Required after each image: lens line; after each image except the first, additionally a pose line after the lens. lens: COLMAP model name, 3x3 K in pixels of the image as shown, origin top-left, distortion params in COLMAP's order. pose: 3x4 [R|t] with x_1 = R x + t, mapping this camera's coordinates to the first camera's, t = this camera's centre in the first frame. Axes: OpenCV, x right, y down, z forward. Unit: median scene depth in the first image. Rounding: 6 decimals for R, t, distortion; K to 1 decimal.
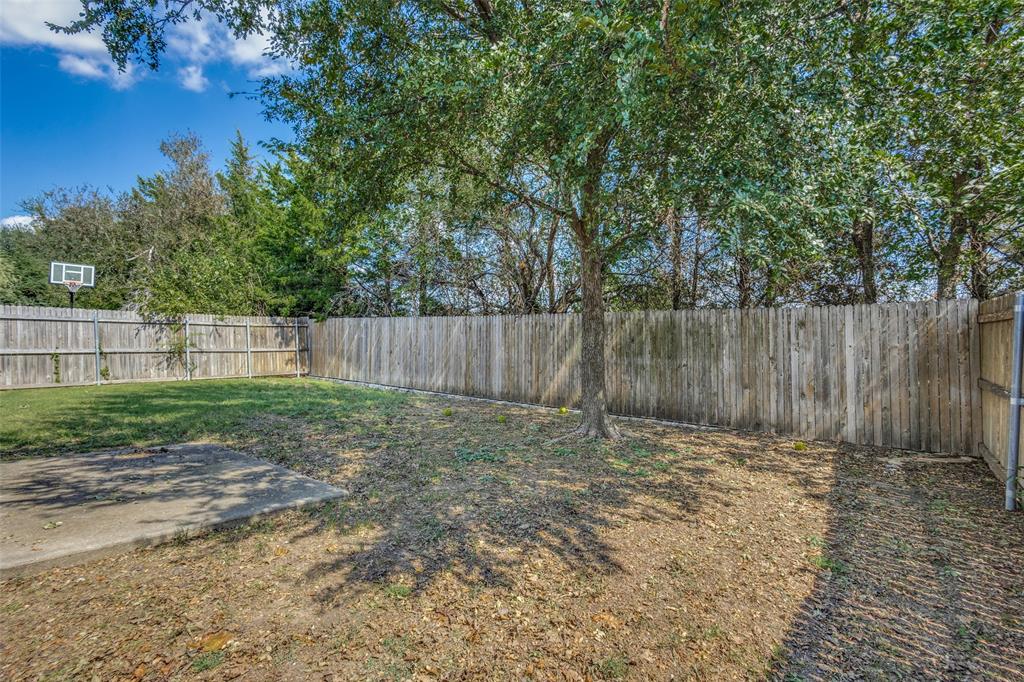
lens RADIAL K [[481.4, 0, 511.7], [0, 481.4, 345.4], [0, 0, 1]] dist [0.006831, -0.000095]
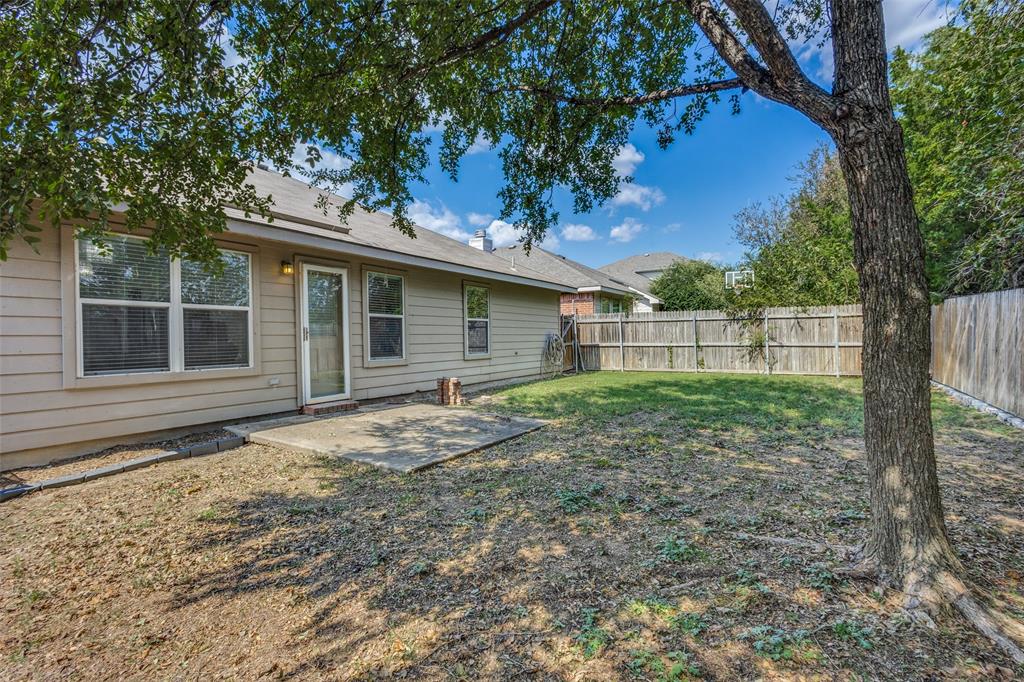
lens RADIAL K [[481.4, 0, 511.7], [0, 481.4, 345.4], [0, 0, 1]] dist [0.006831, -0.000095]
pose [[0.154842, 0.010244, -0.987886, 0.703109], [0.010837, 0.999868, 0.012067, -0.016260], [0.987880, -0.012574, 0.154711, 0.851189]]
